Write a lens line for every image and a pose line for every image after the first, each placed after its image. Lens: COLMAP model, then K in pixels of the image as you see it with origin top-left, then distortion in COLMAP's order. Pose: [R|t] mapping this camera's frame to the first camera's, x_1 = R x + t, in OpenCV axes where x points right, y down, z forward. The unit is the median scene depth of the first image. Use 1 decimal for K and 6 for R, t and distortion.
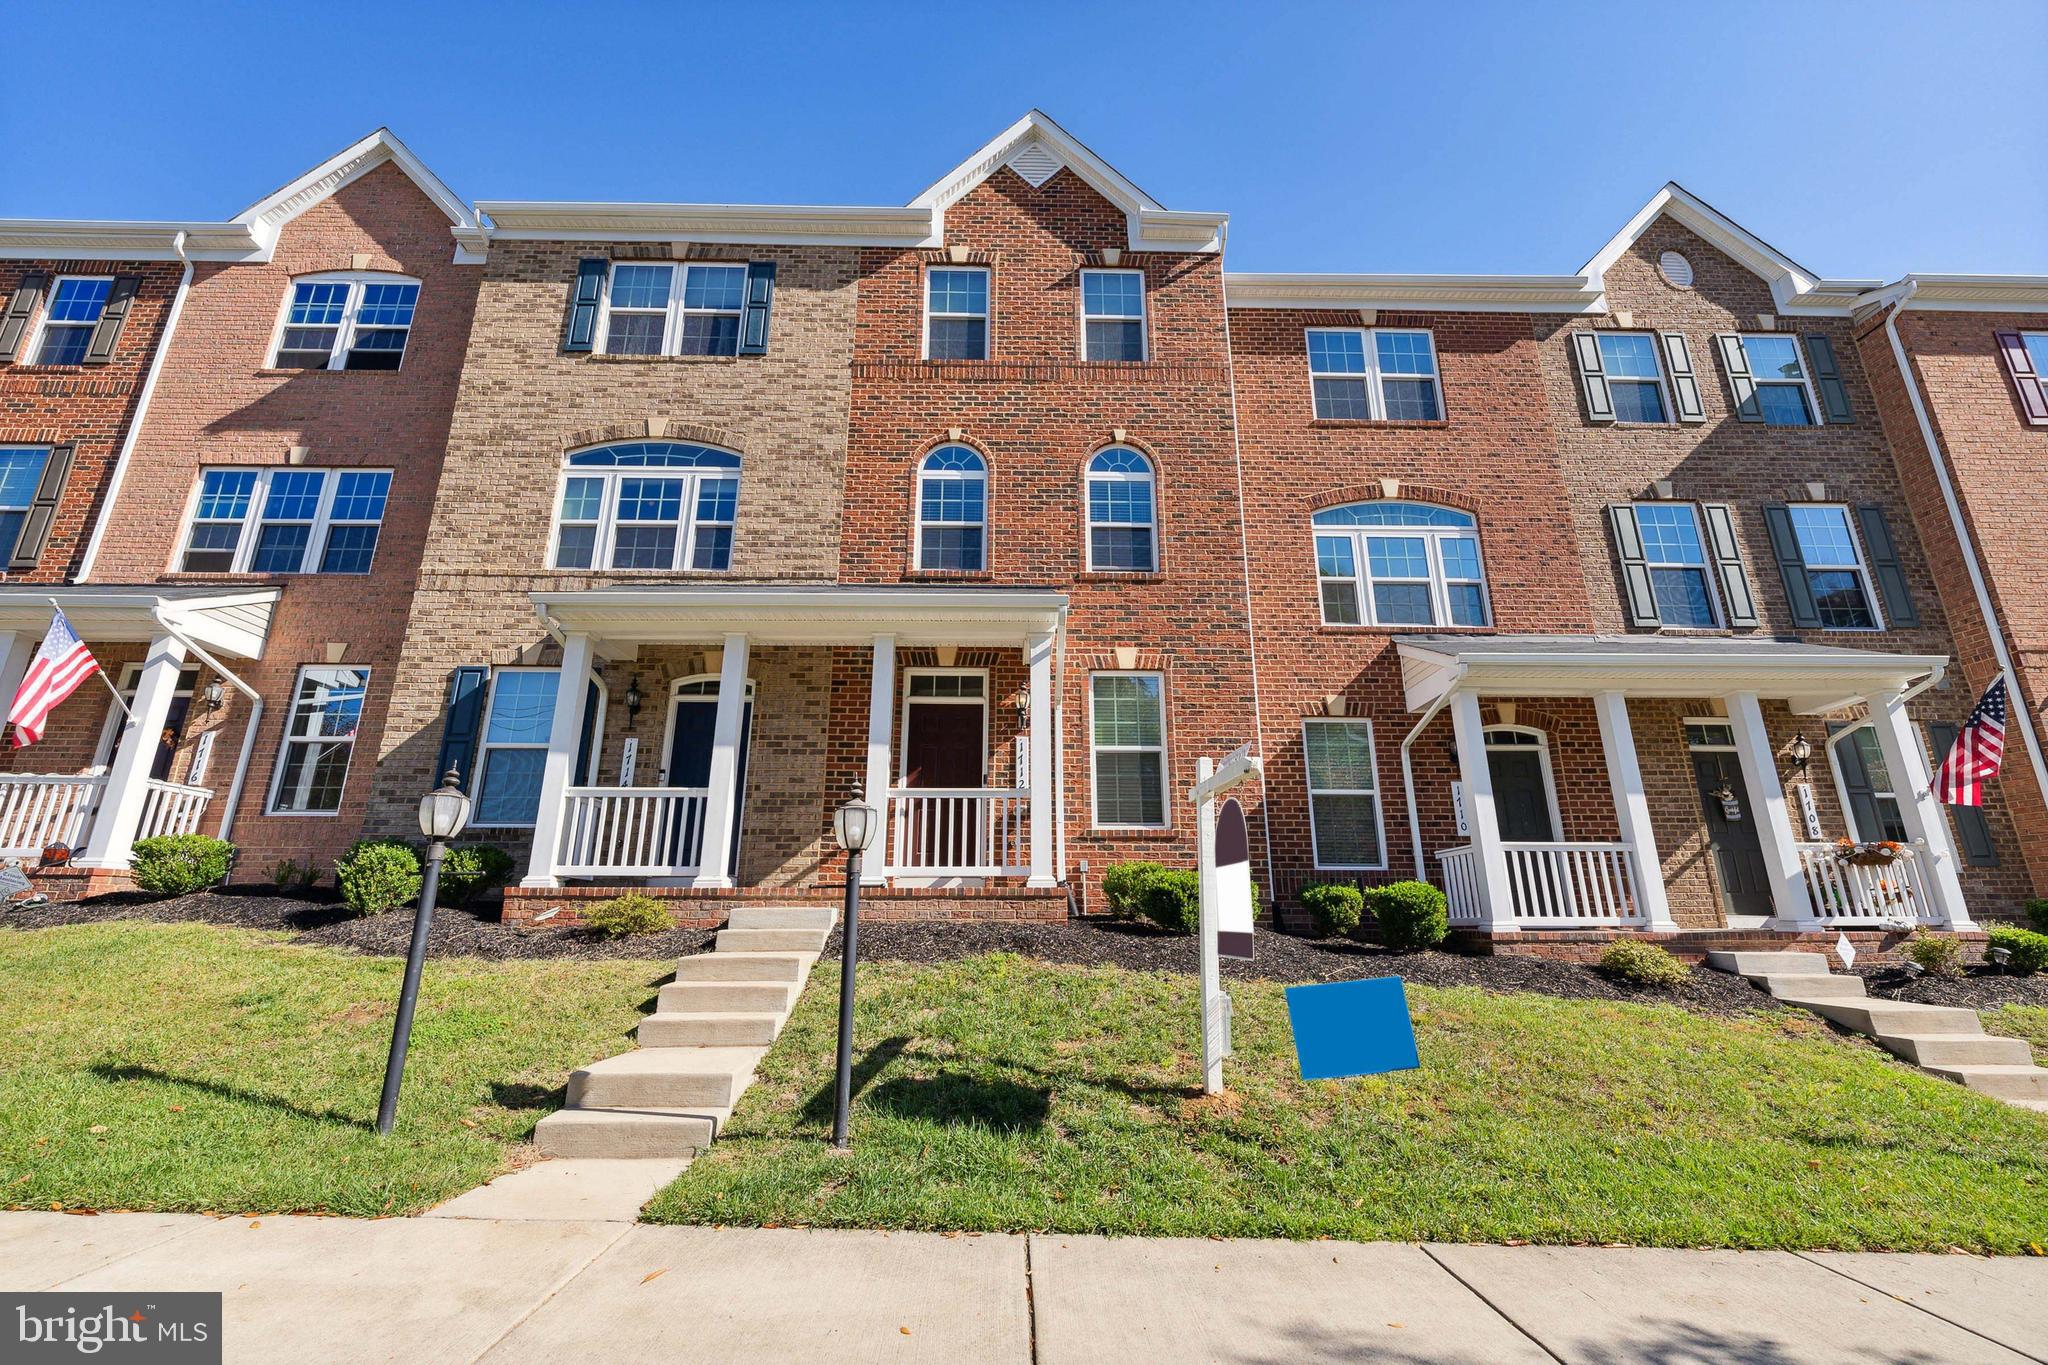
lens RADIAL K [[832.0, 0, 1021.1], [0, 832.0, 680.1], [0, 0, 1]] dist [-0.001856, -0.000607]
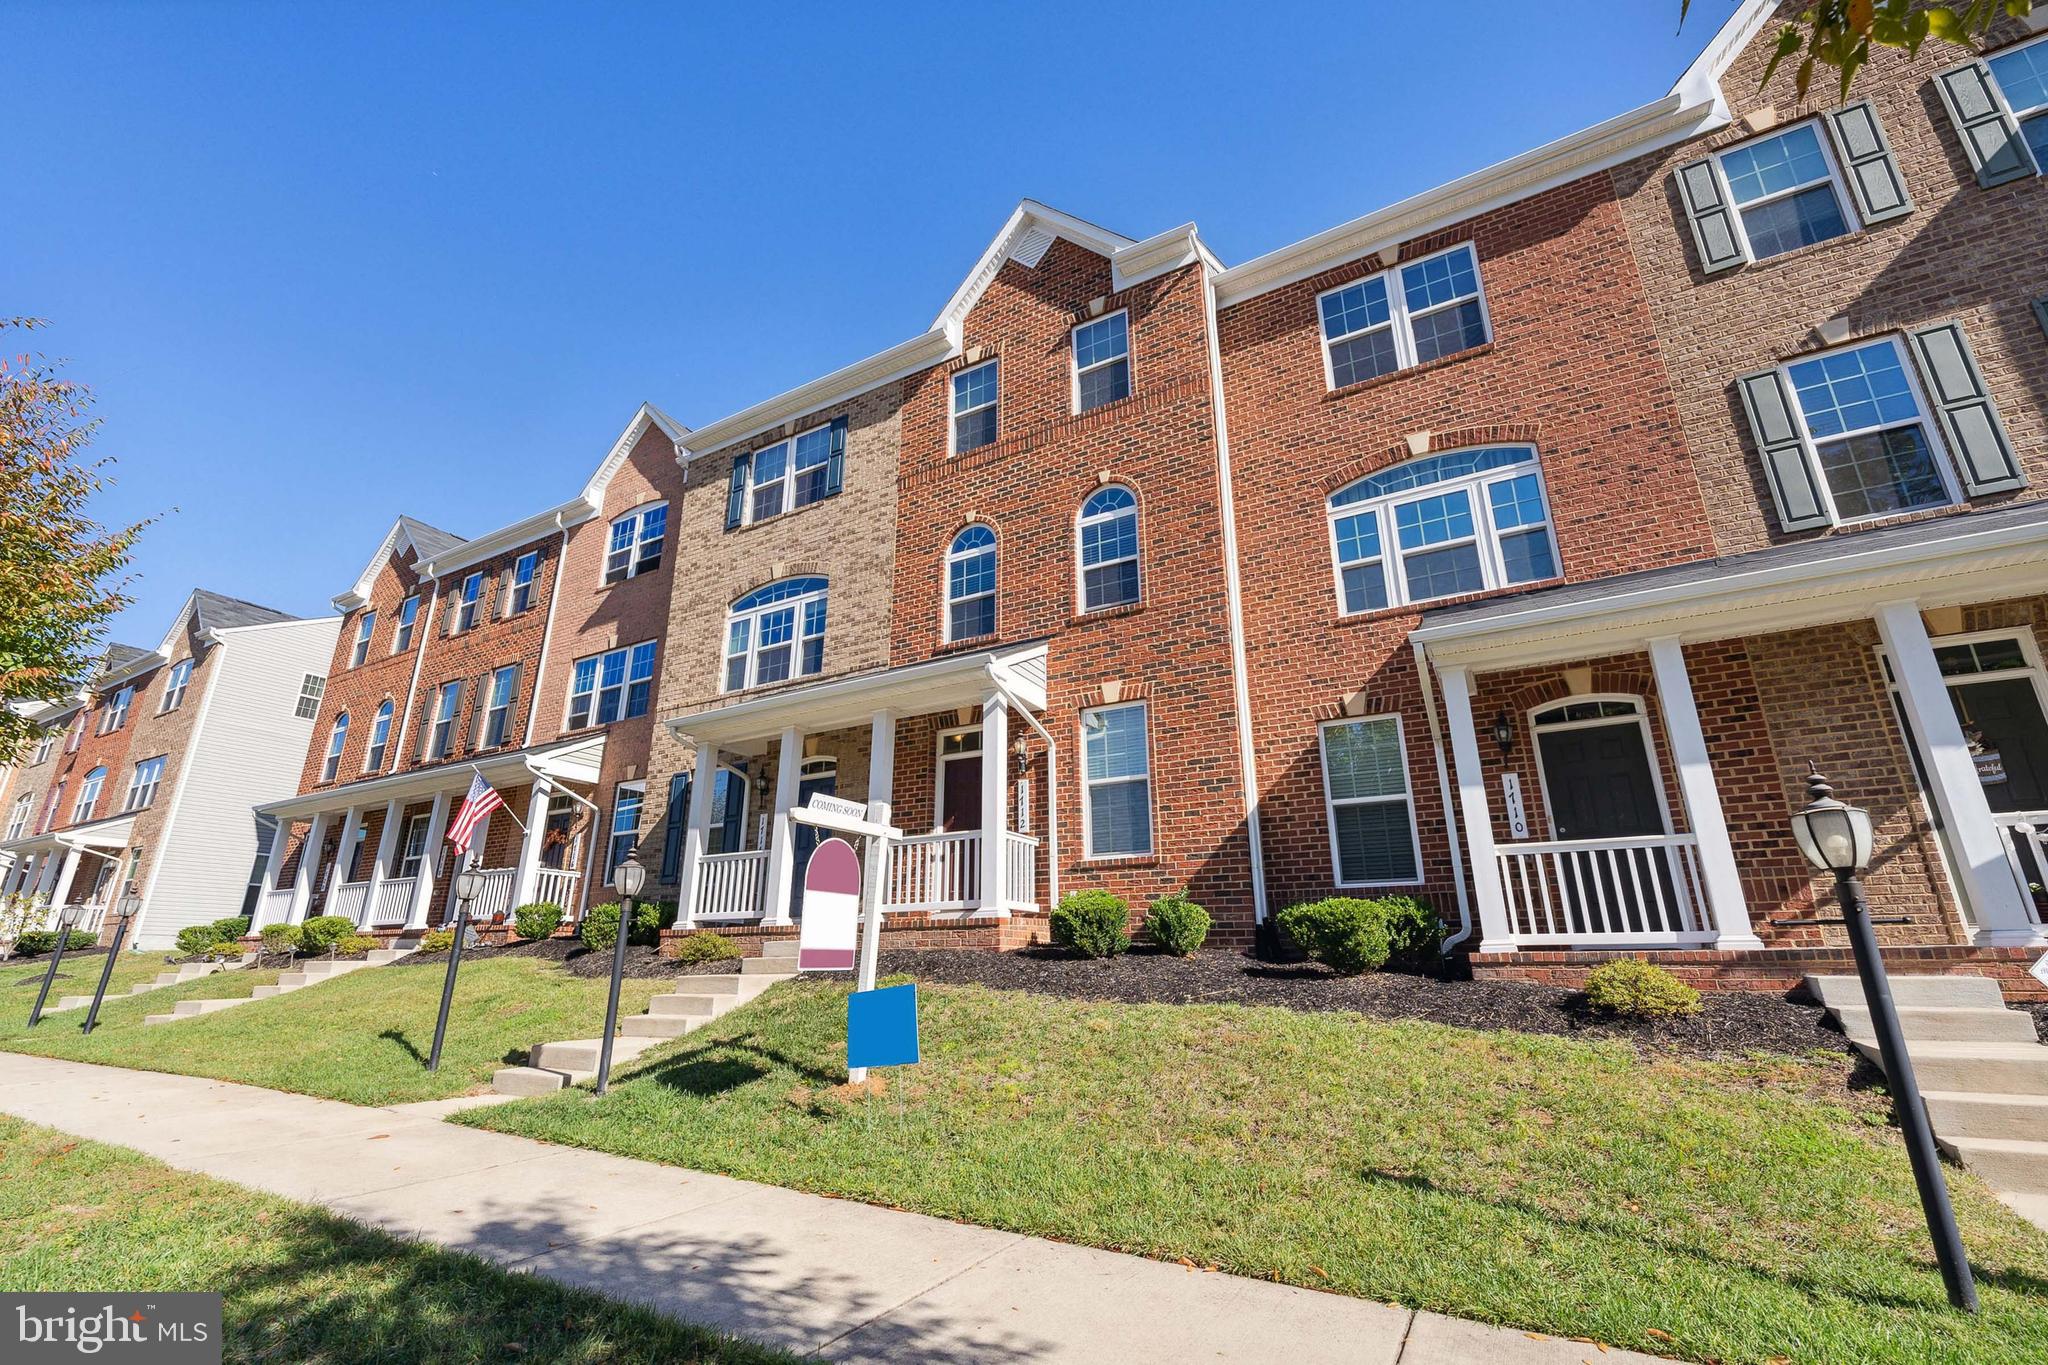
lens RADIAL K [[858.9, 0, 1024.0], [0, 858.9, 682.5], [0, 0, 1]] dist [-0.002011, -0.000220]
pose [[0.862610, -0.164077, -0.478522, 0.502624], [0.148176, 0.986401, -0.071109, 0.019838], [0.483682, -0.009566, 0.875191, 0.011168]]
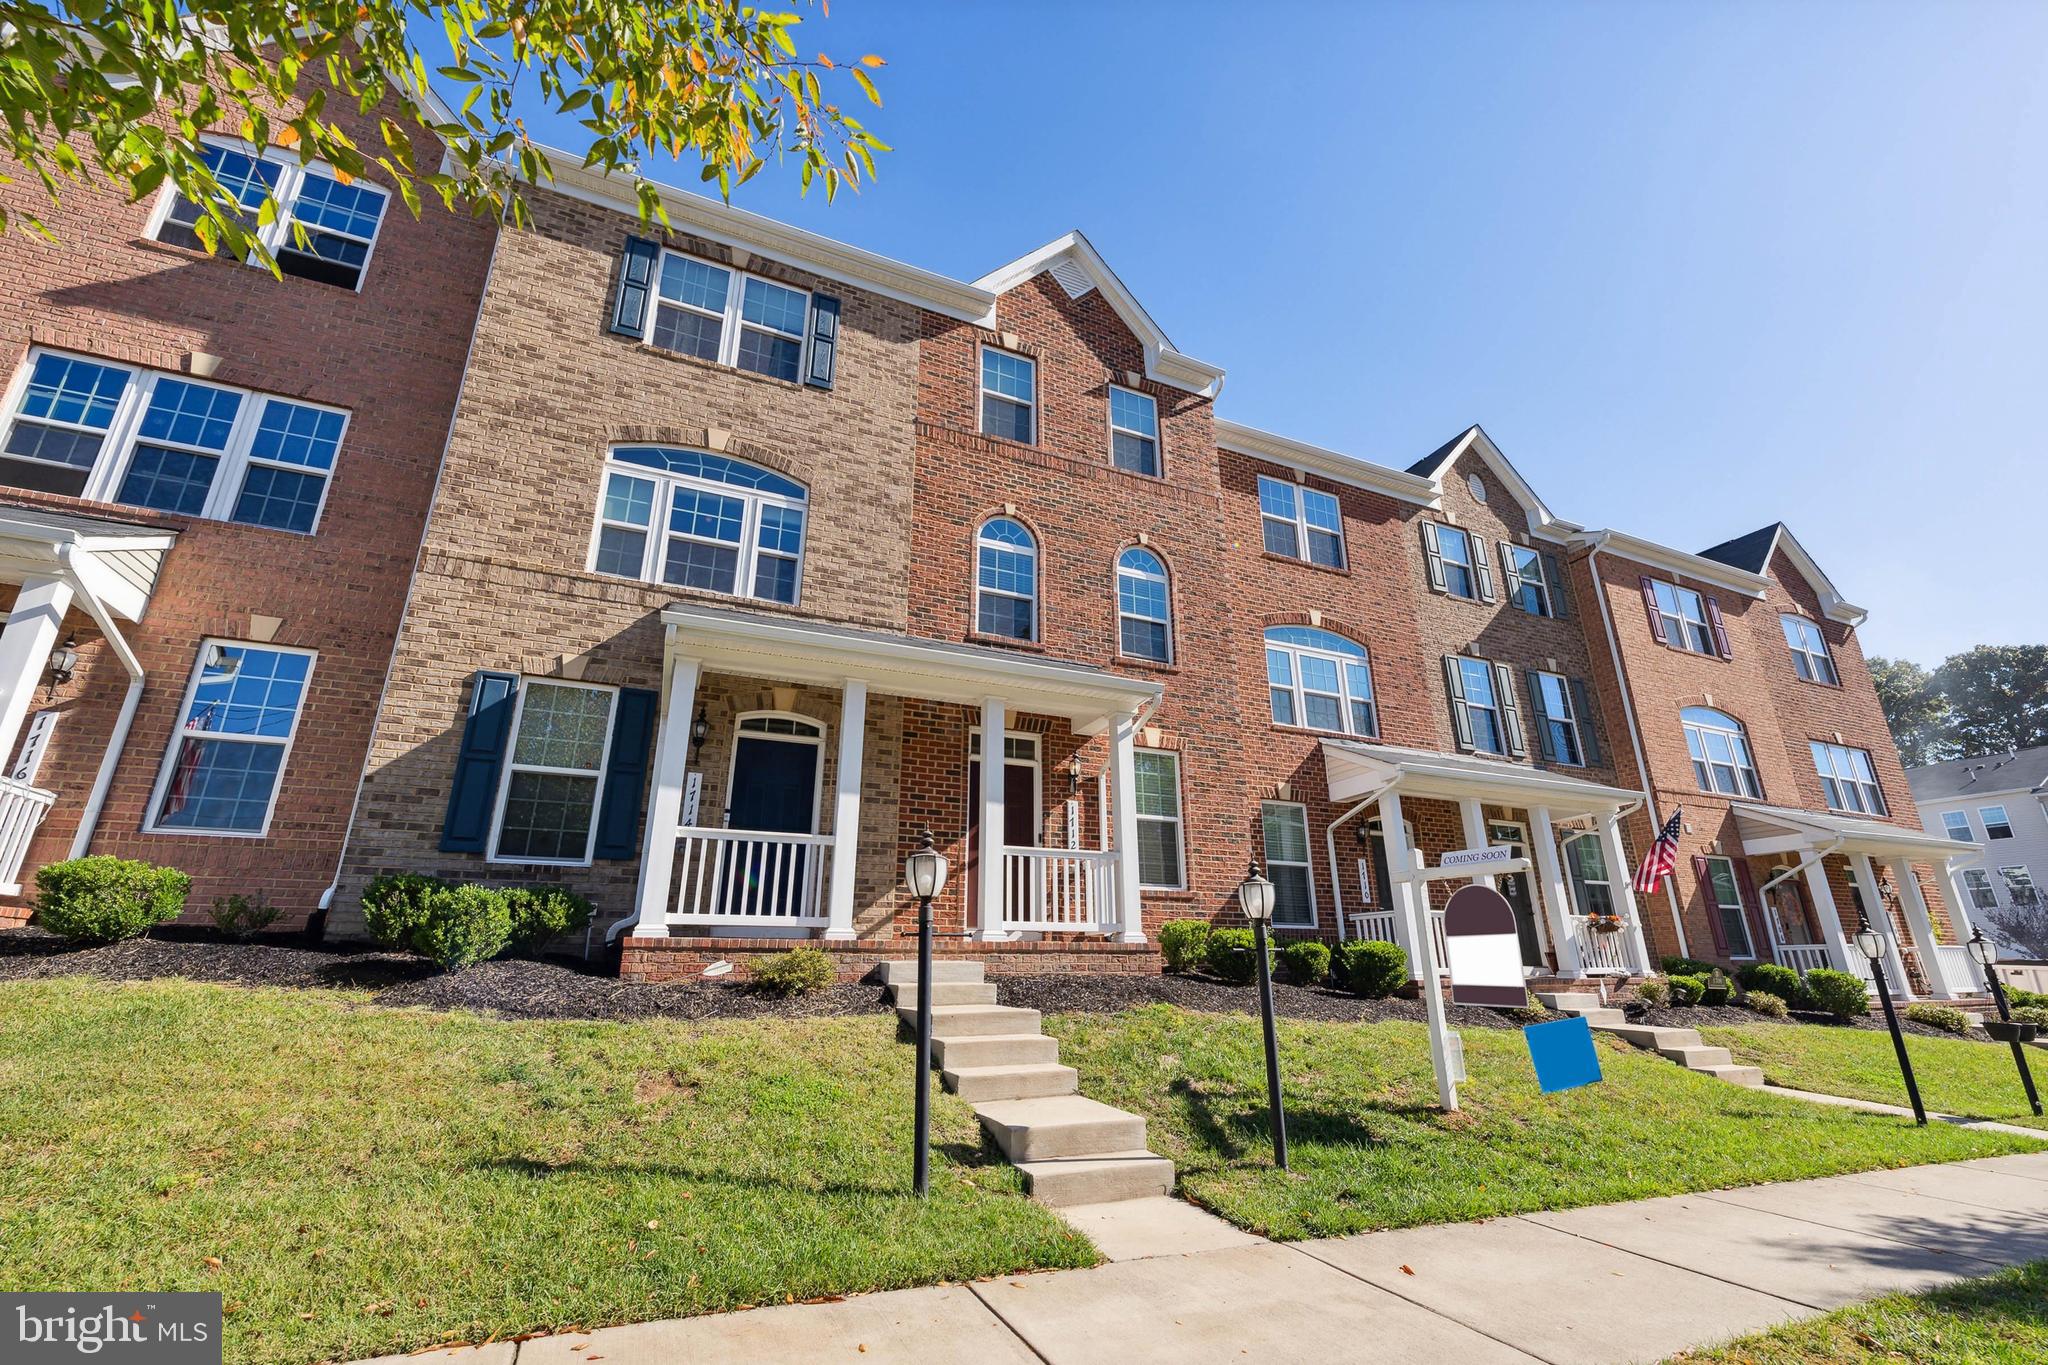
lens RADIAL K [[829.8, 0, 1023.8], [0, 829.8, 685.6], [0, 0, 1]] dist [-0.002384, -0.000382]
pose [[0.924255, 0.121789, 0.361828, -0.420045], [-0.106850, 0.992396, -0.061095, -0.007902], [-0.366517, 0.017806, 0.930241, 0.005890]]
